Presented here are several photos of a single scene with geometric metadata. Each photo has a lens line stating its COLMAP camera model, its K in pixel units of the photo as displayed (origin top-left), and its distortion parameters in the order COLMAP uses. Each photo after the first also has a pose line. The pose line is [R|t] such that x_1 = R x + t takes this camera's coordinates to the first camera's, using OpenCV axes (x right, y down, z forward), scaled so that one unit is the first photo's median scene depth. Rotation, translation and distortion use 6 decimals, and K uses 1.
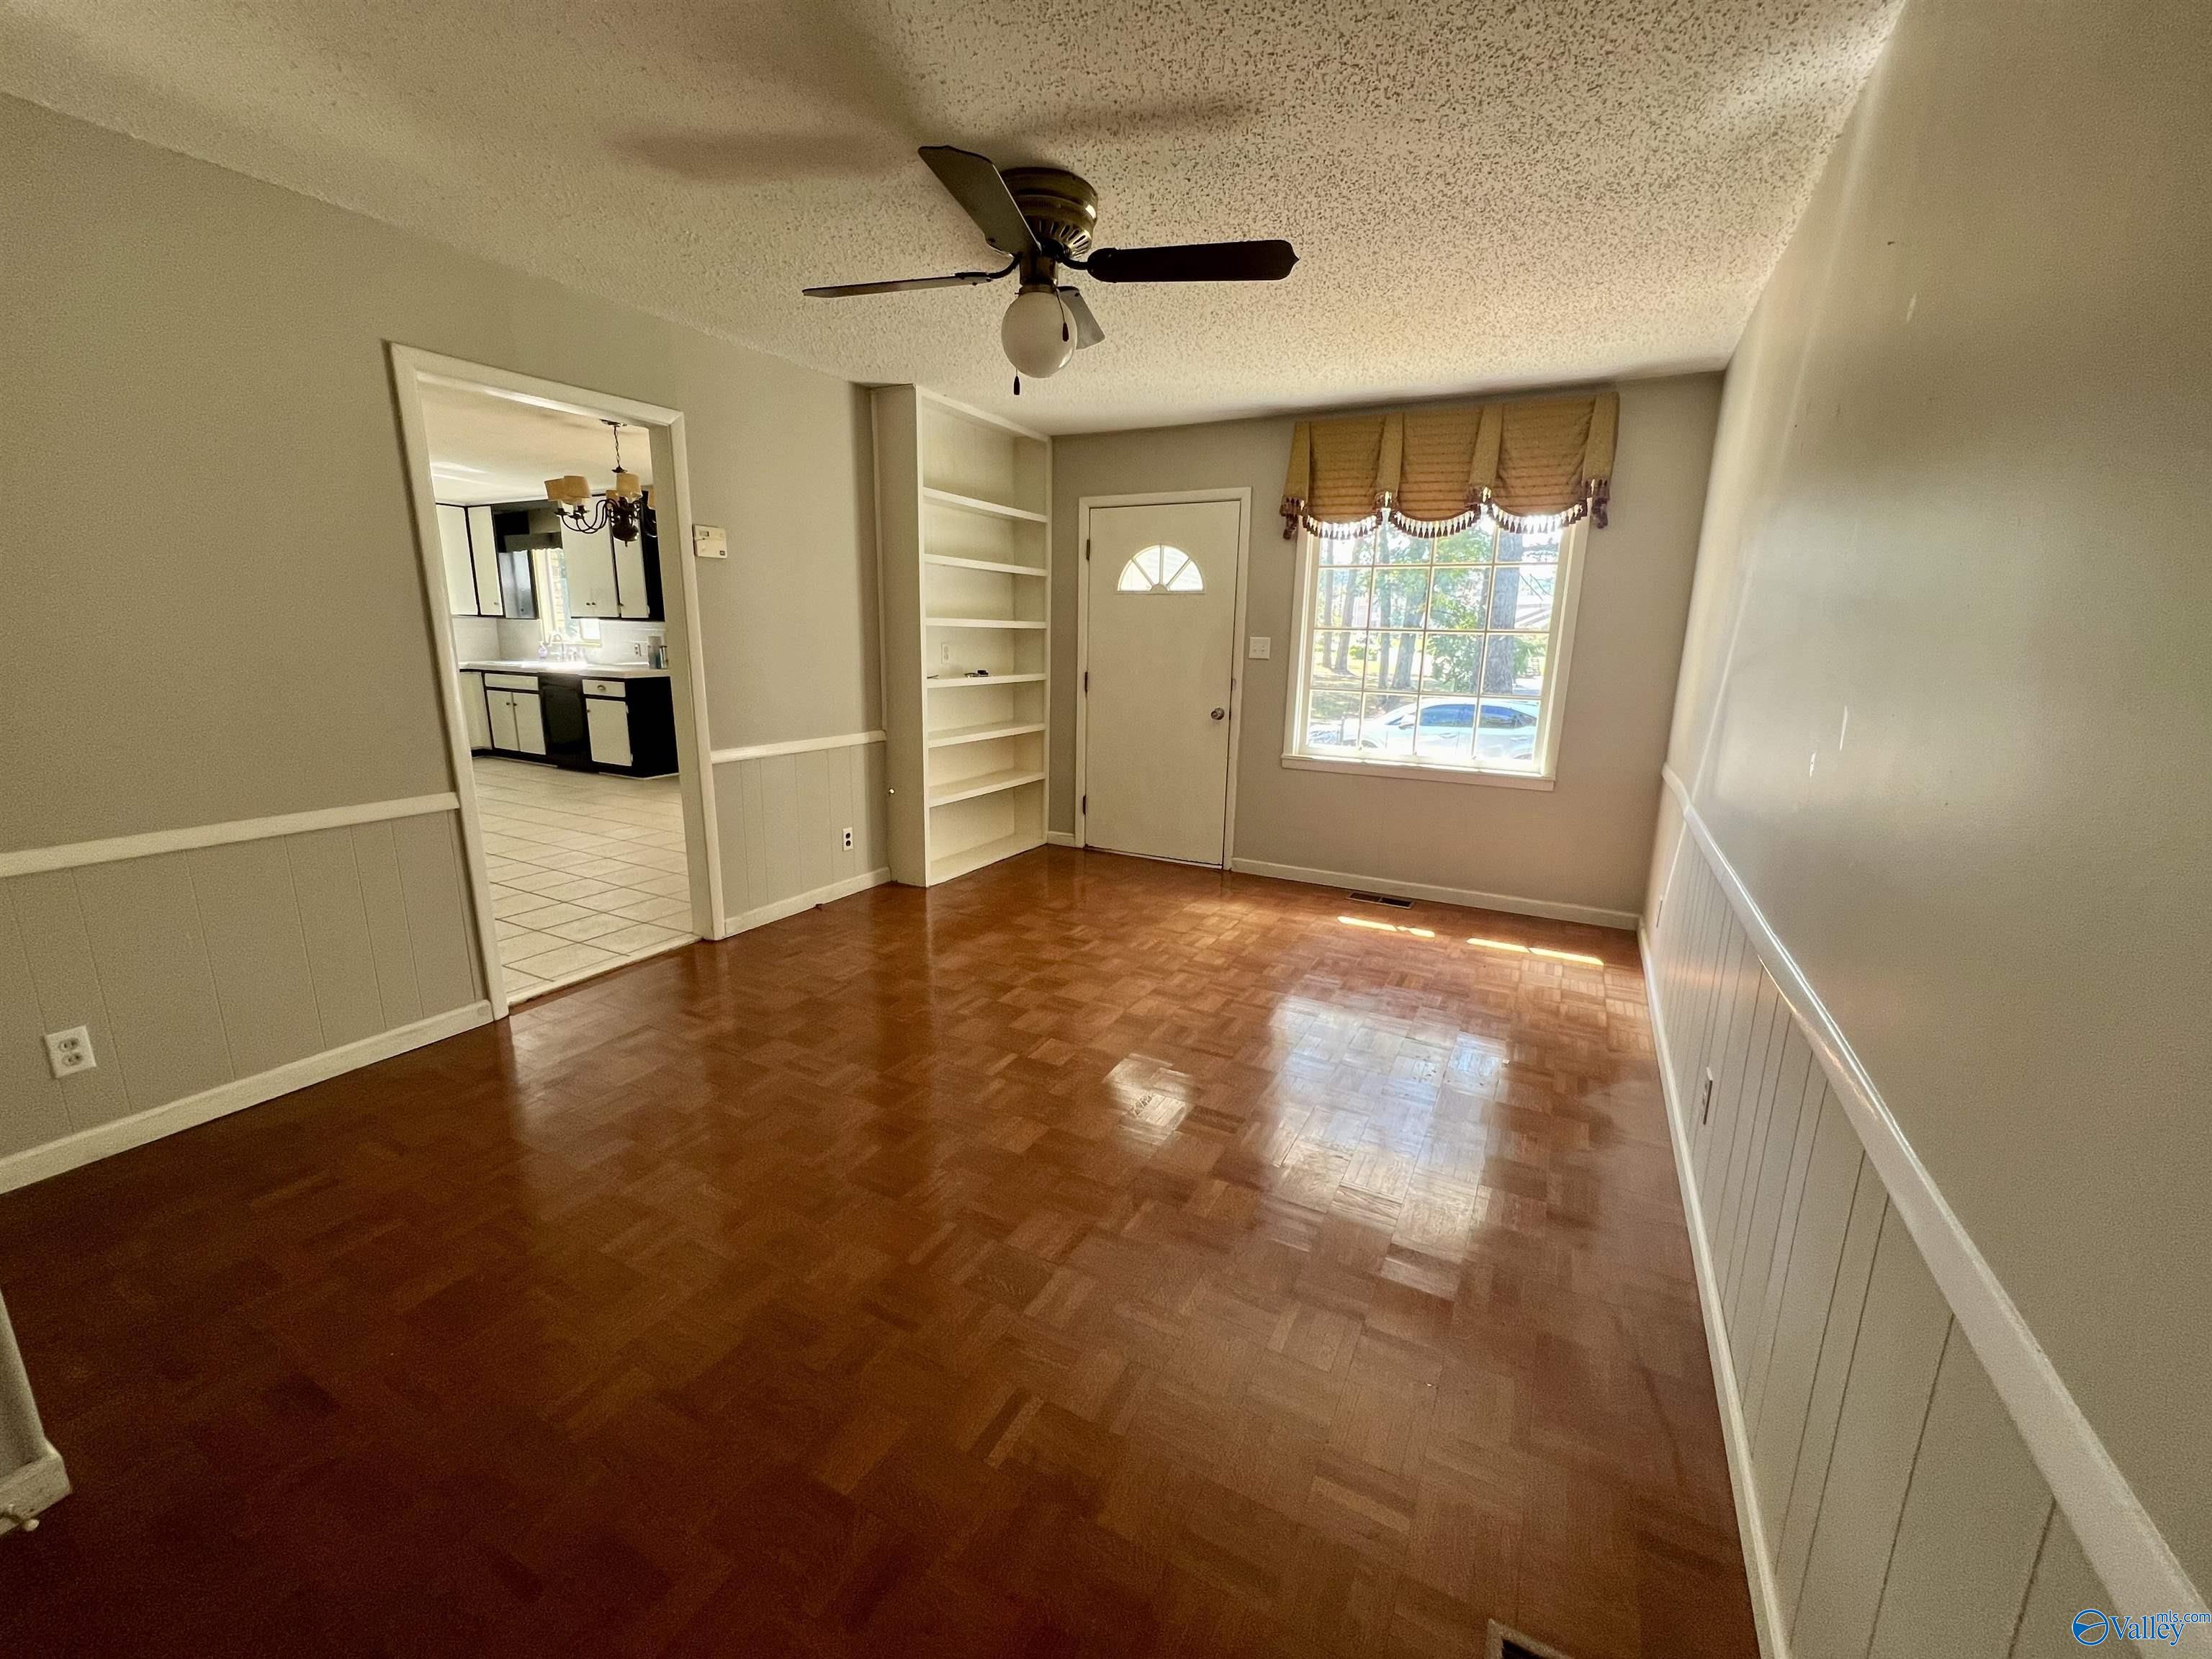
lens RADIAL K [[887.0, 0, 1103.4], [0, 887.0, 823.0], [0, 0, 1]] dist [-0.002220, 0.001073]
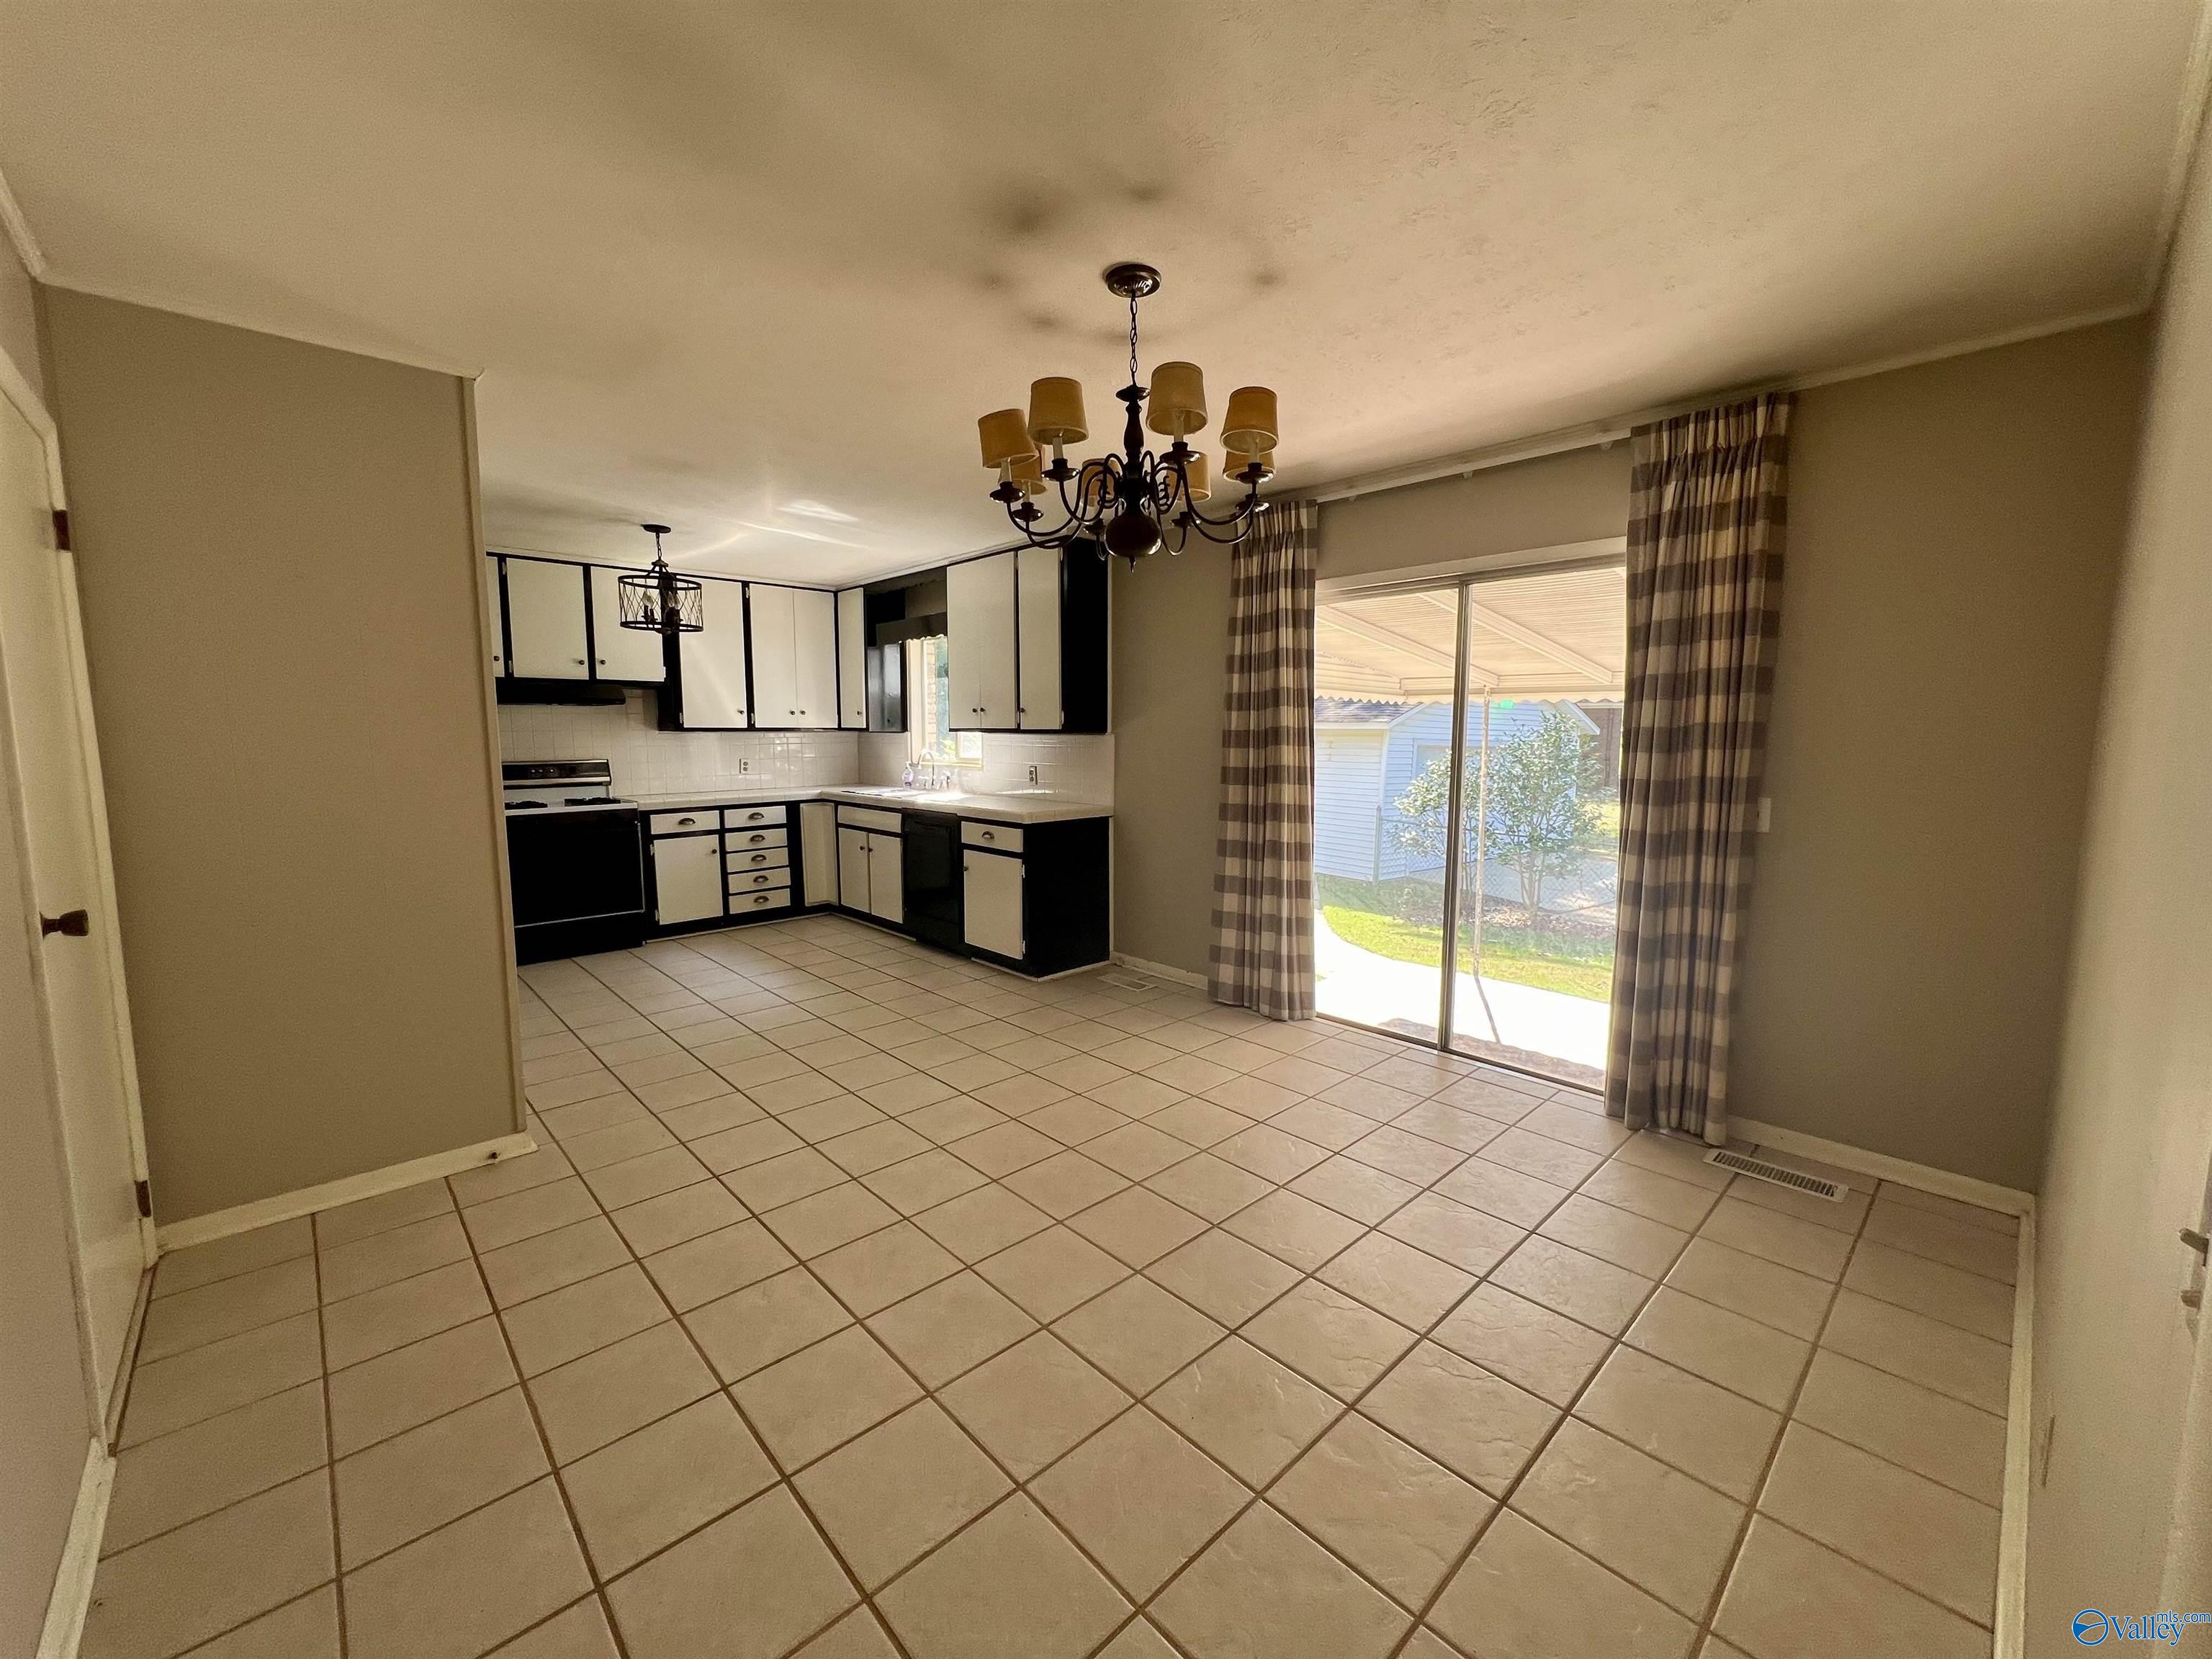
lens RADIAL K [[887.0, 0, 1102.2], [0, 887.0, 827.8], [0, 0, 1]] dist [-0.002220, 0.001073]
pose [[0.948007, 0.020495, -0.317588, -0.256117], [-0.055050, 0.993442, -0.100215, -0.089213], [0.313451, 0.112487, 0.942918, 0.376489]]
